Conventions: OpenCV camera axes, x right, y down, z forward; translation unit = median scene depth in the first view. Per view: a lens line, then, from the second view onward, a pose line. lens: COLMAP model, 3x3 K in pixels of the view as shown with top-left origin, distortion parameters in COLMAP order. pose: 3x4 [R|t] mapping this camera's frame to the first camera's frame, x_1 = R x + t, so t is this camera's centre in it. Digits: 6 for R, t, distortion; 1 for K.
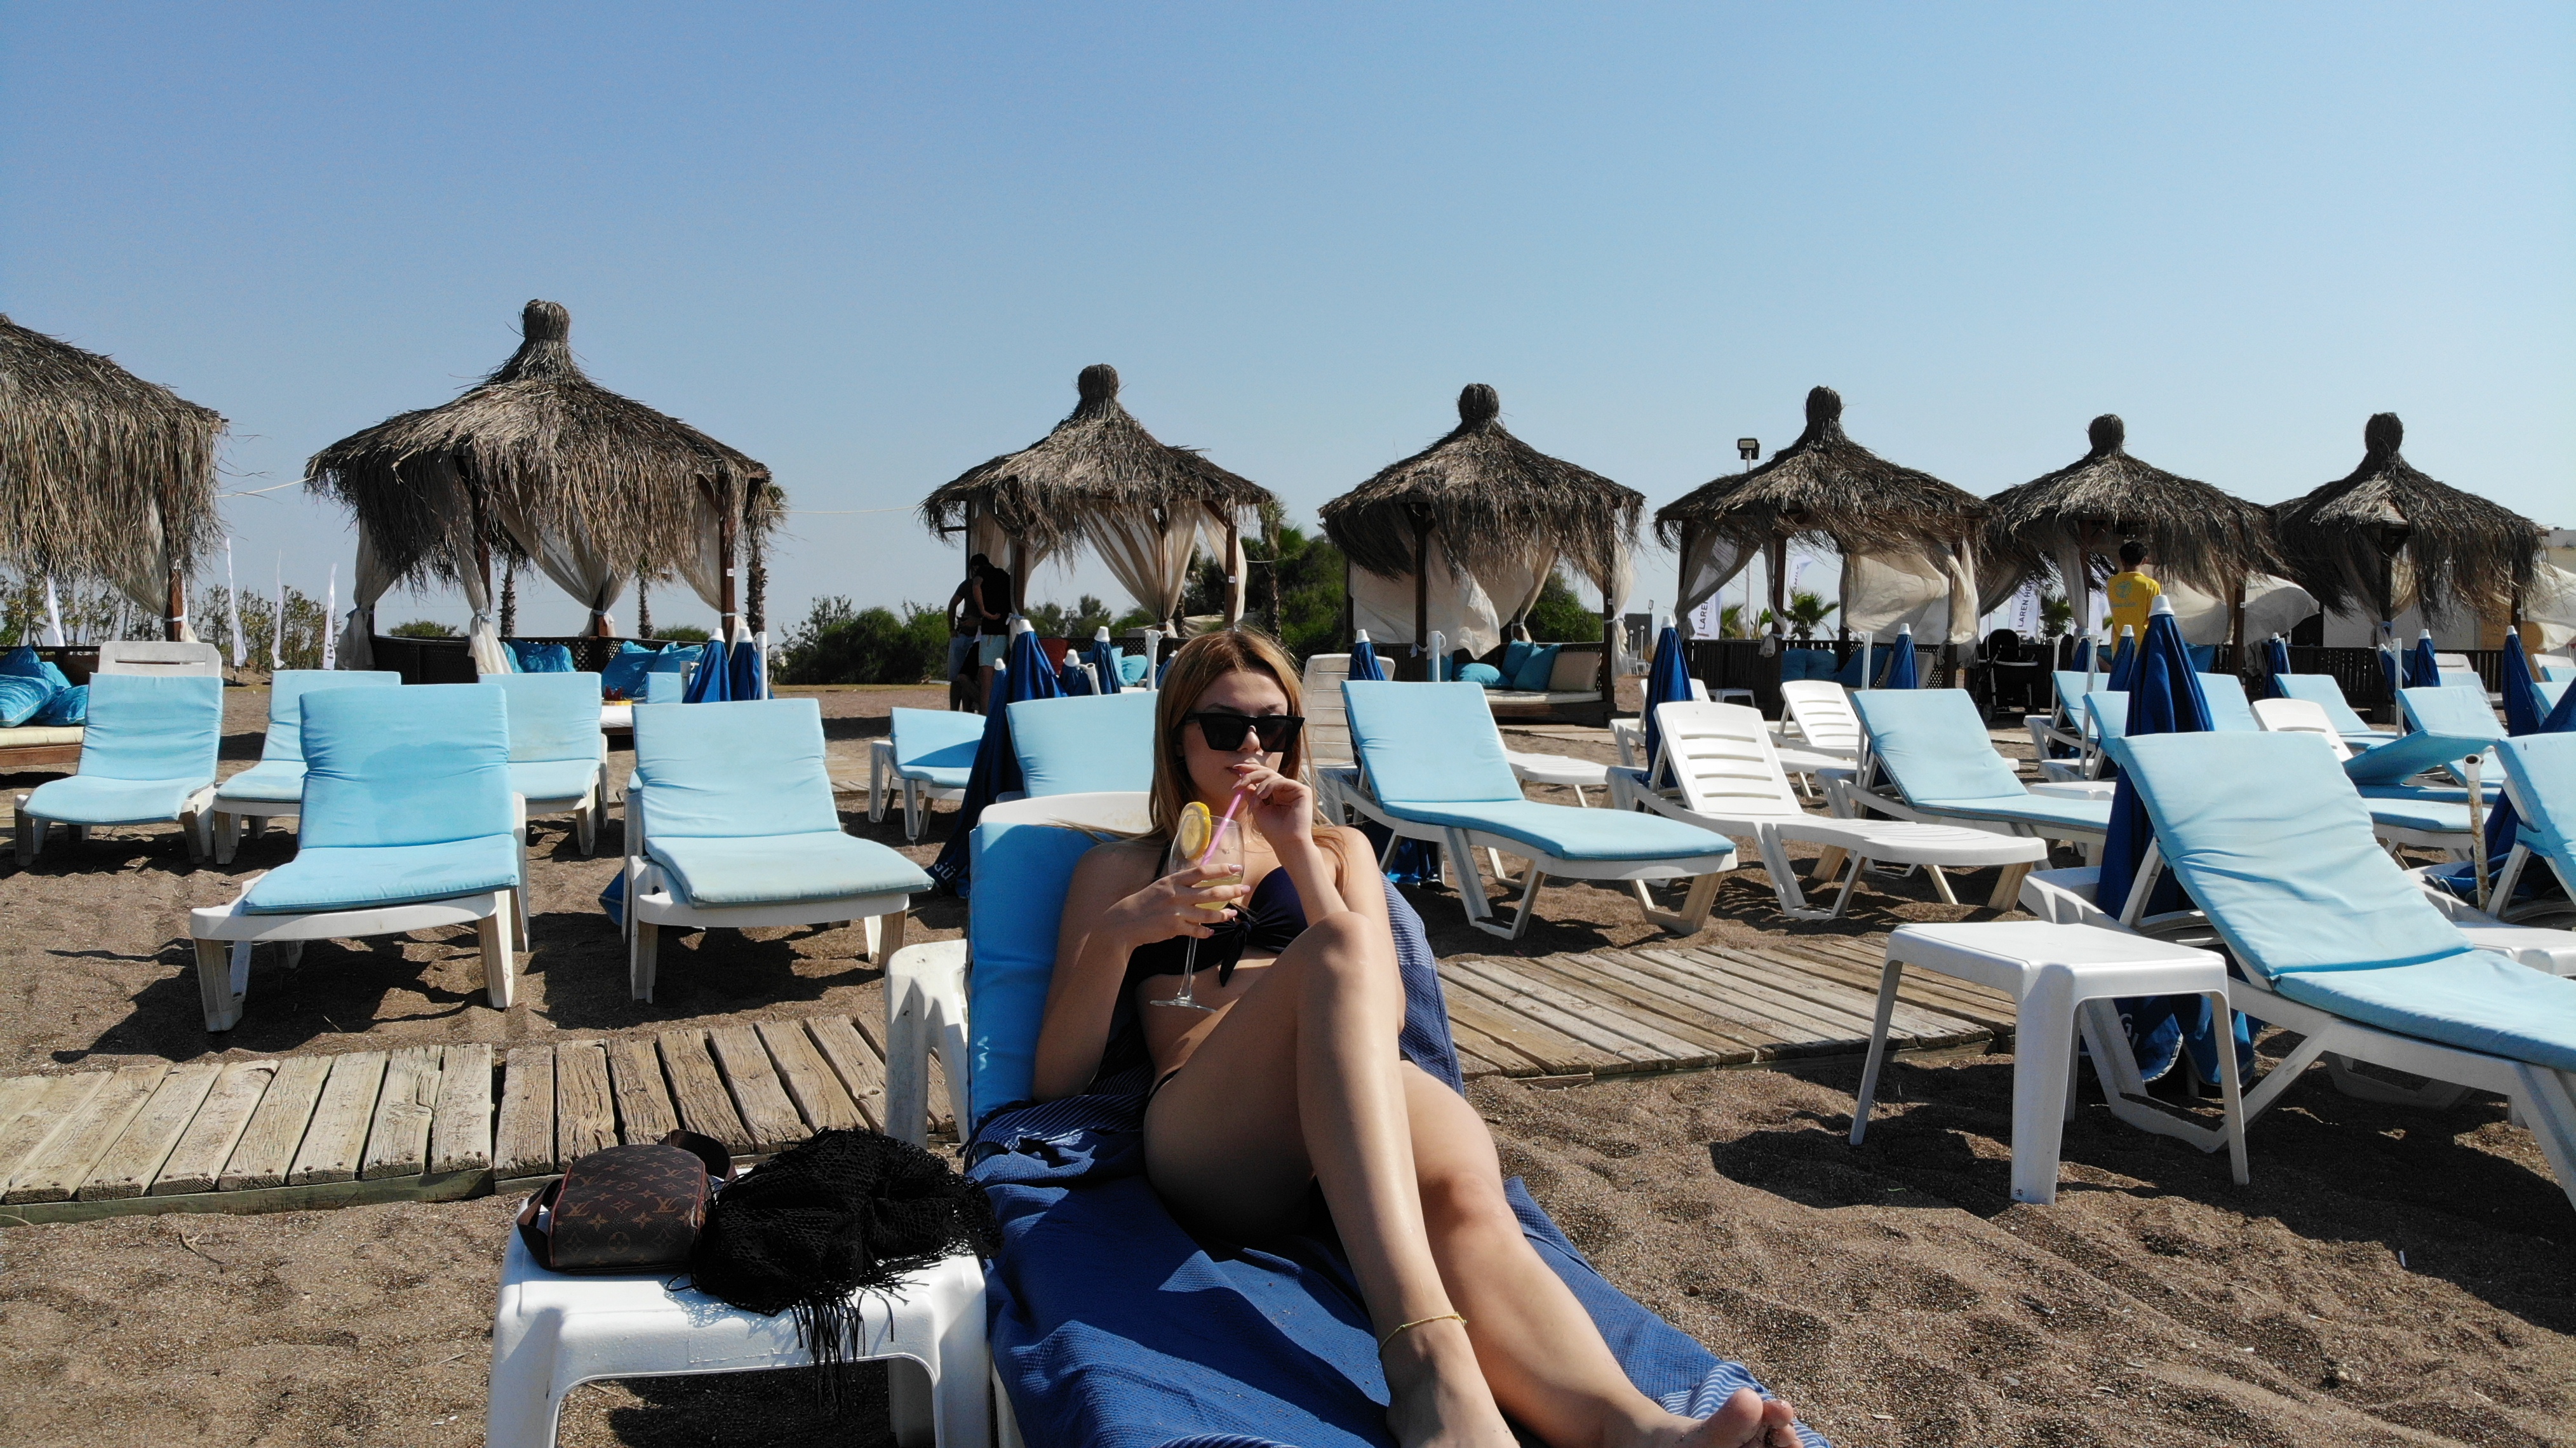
lens RADIAL K [[1980.6, 0, 1288.0], [0, 1980.6, 724.0], [0, 0, 1]] dist [0.089610, -0.217311]
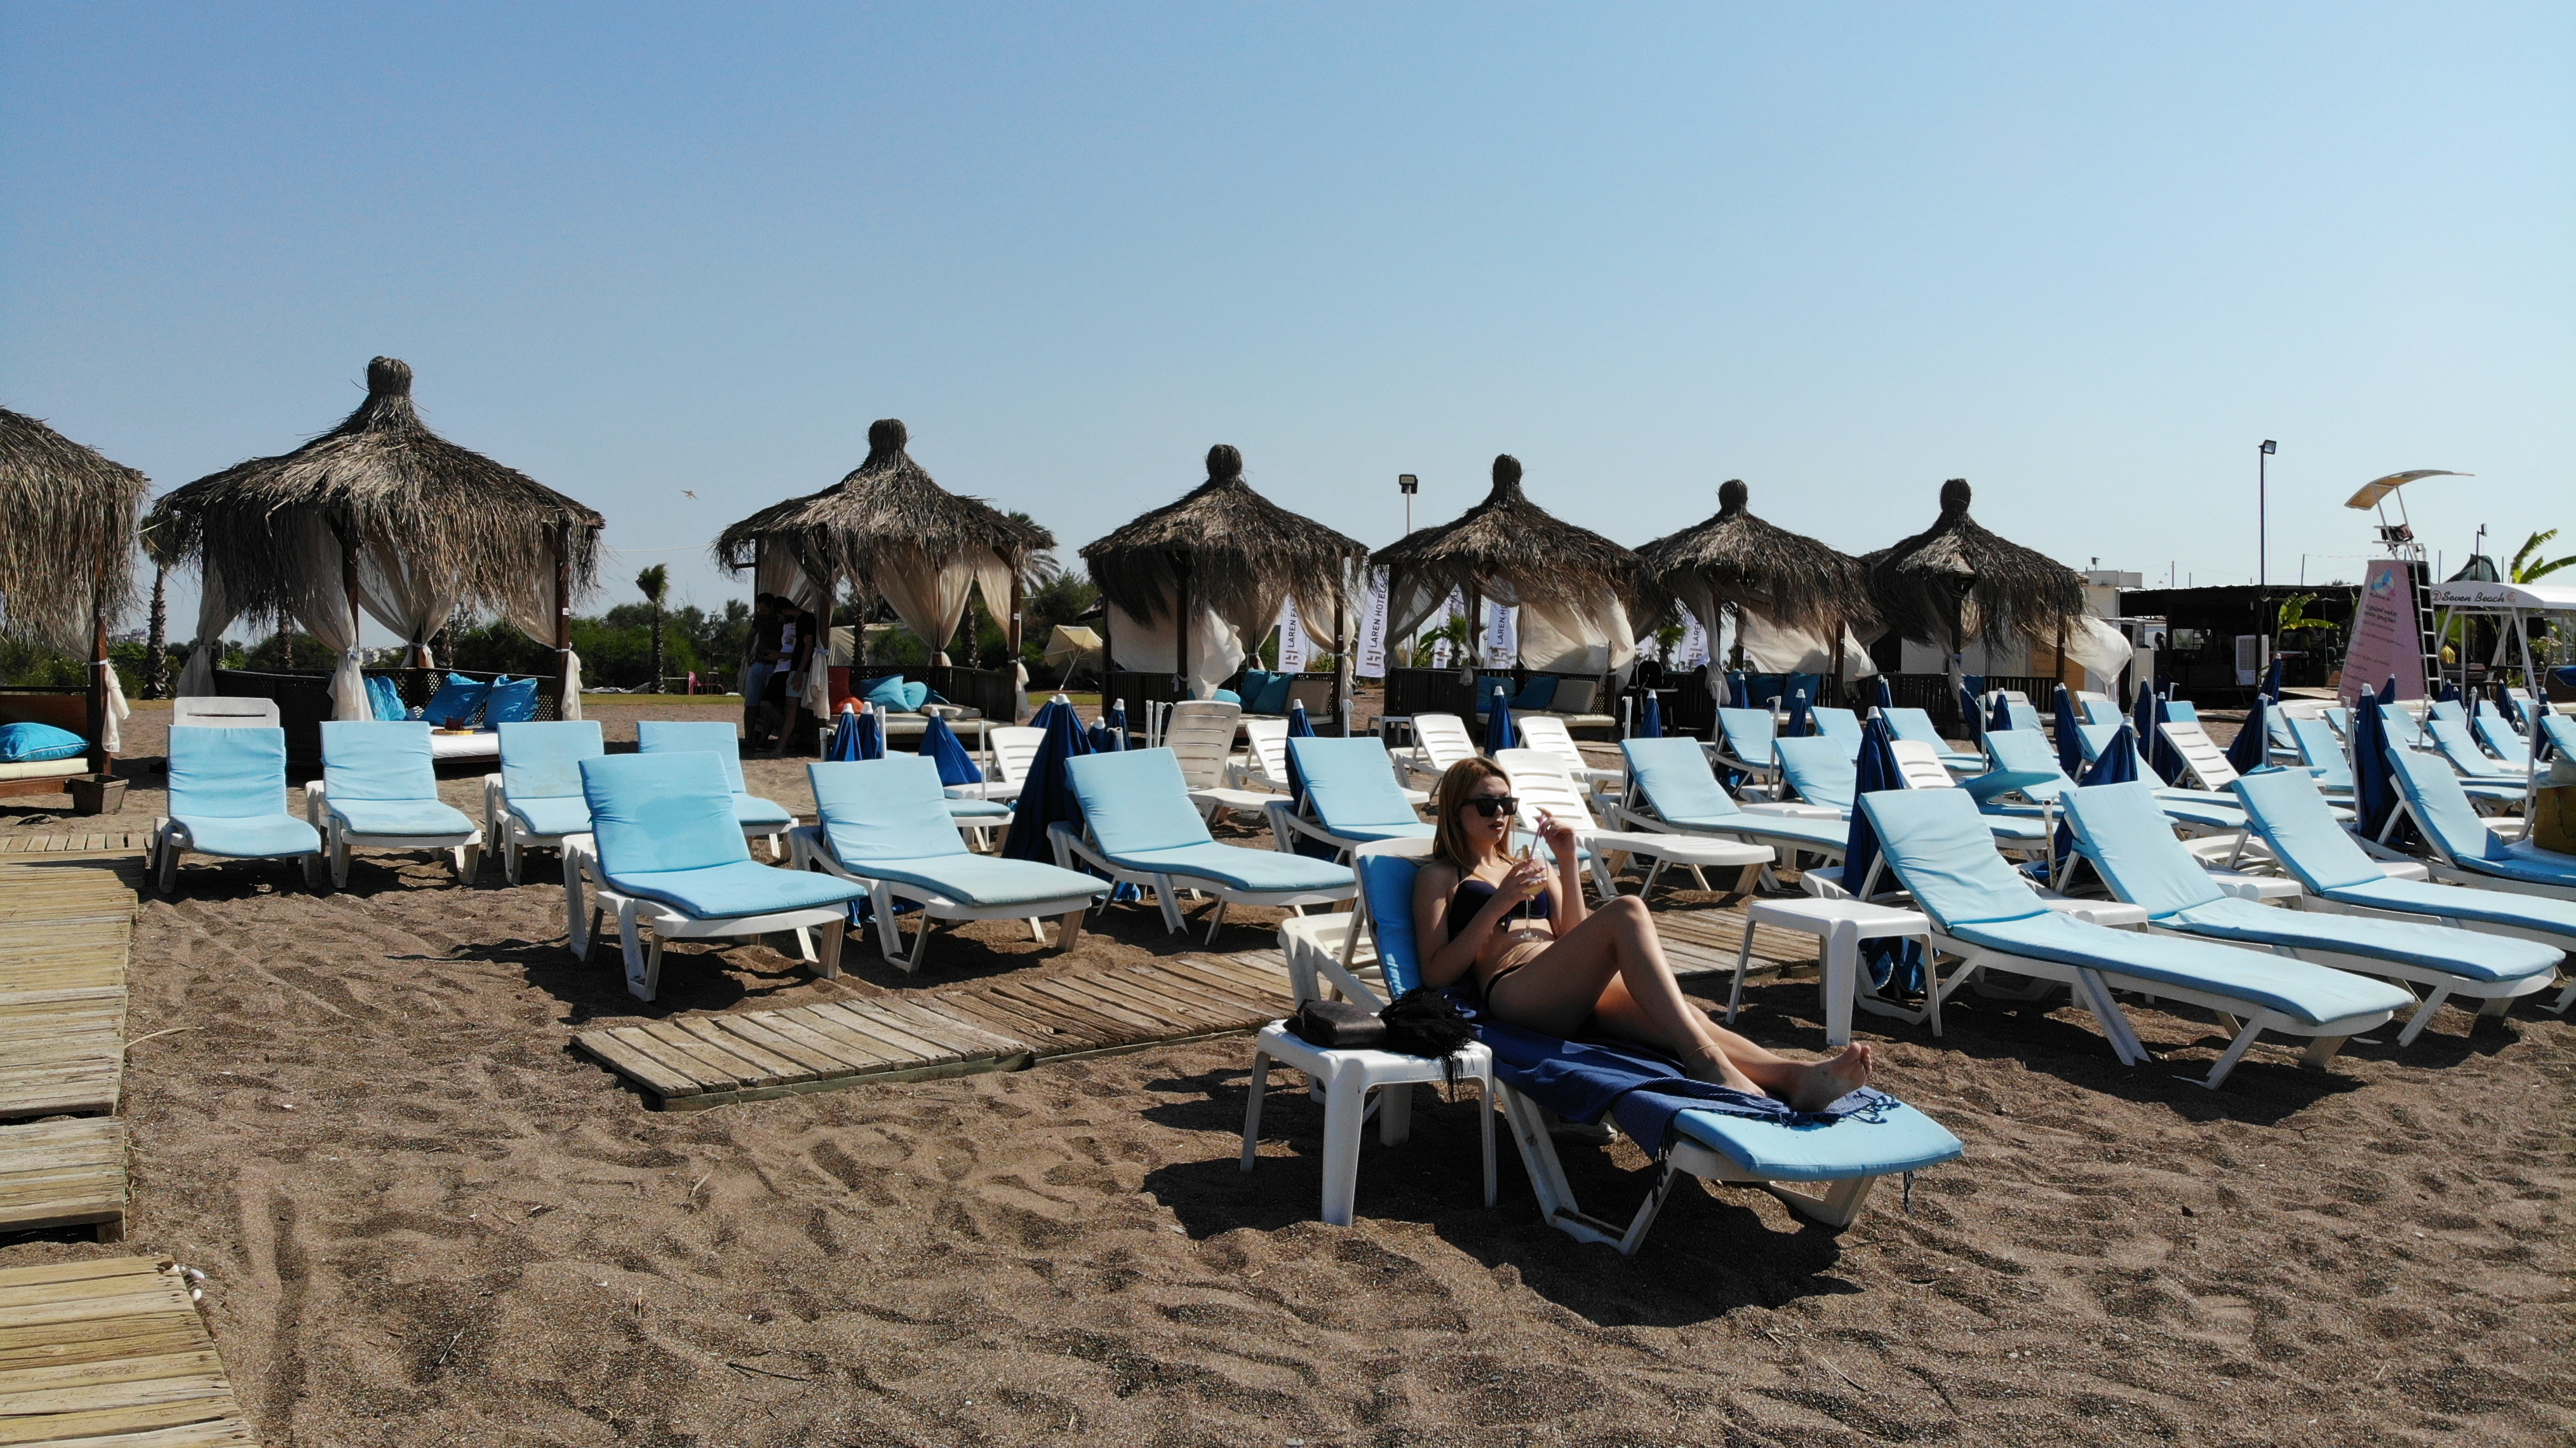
lens RADIAL K [[2038.1, 0, 1293.3], [0, 2038.1, 692.3], [0, 0, 1]] dist [0.176053, -0.425159]
pose [[0.980015, 0.000390, 0.198921, -0.120066], [0.002368, 0.999904, -0.013624, -0.016259], [-0.198907, 0.013823, 0.979921, -0.188470]]
